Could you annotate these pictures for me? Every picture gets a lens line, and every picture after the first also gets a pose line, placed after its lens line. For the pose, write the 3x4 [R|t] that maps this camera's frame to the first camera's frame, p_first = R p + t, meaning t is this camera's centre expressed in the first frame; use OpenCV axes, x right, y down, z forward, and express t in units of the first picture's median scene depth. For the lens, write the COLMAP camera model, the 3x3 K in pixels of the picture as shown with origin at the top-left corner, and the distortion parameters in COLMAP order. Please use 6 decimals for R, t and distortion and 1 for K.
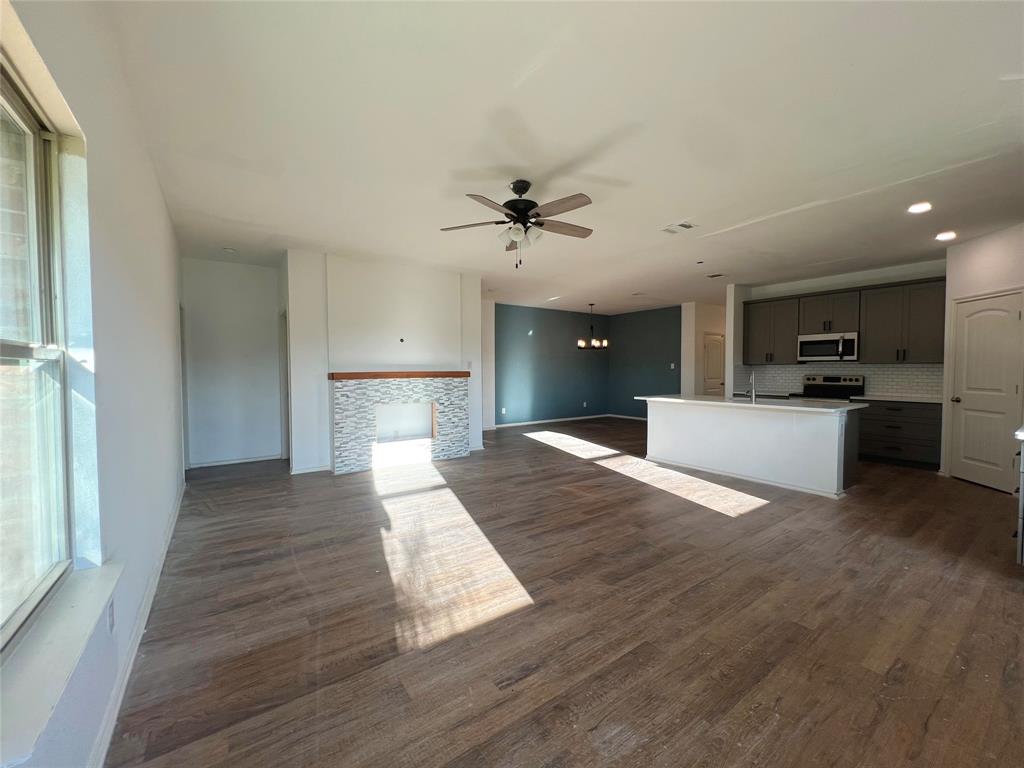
lens RADIAL K [[410.7, 0, 511.4], [0, 410.7, 381.0], [0, 0, 1]] dist [-0.002618, 0.000555]
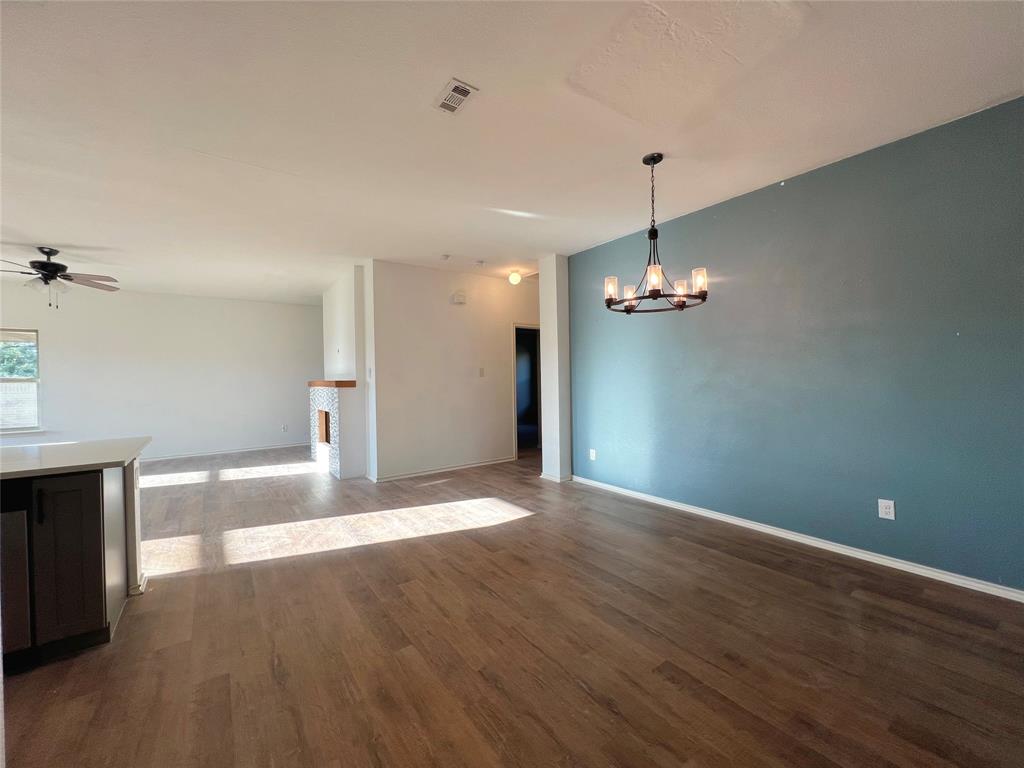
lens RADIAL K [[410.7, 0, 511.4], [0, 410.7, 381.0], [0, 0, 1]] dist [-0.002618, 0.000555]
pose [[0.016795, 0.012805, -0.999777, 0.881717], [-0.014193, 0.999820, 0.012567, -0.045274], [0.999758, 0.013979, 0.016973, 1.568107]]
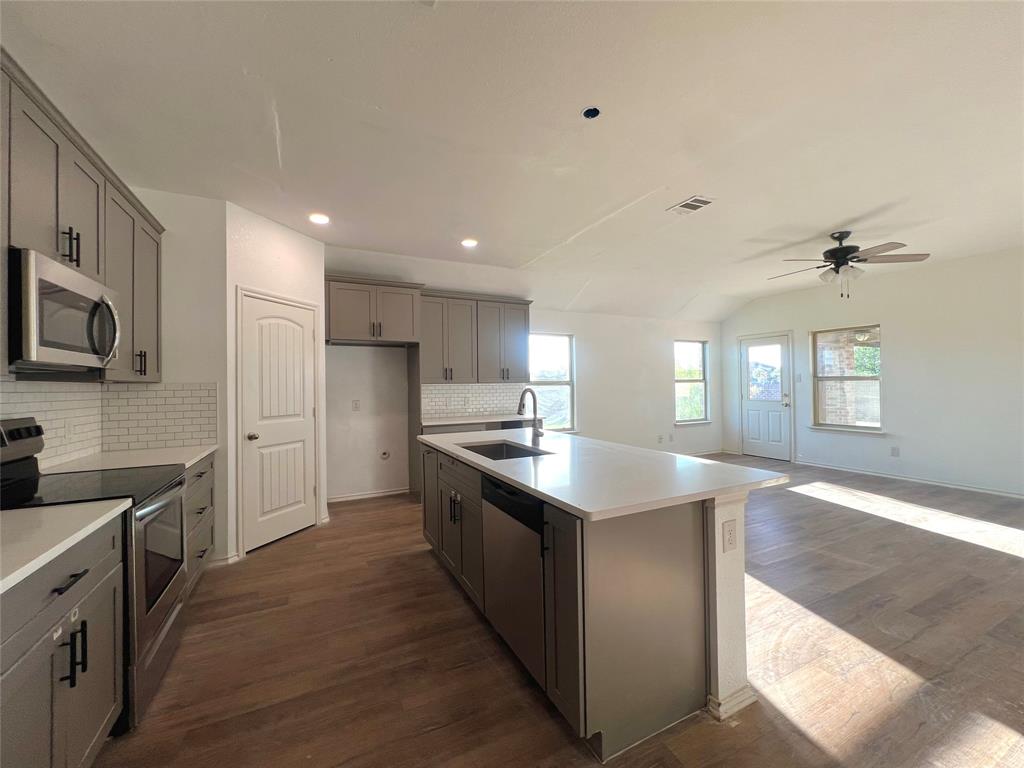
lens RADIAL K [[410.7, 0, 511.4], [0, 410.7, 381.0], [0, 0, 1]] dist [-0.002618, 0.000555]
pose [[-0.988013, 0.017153, 0.153416, 0.504625], [0.020353, 0.999606, 0.019311, -0.047210], [-0.153024, 0.022202, -0.987973, 1.470564]]
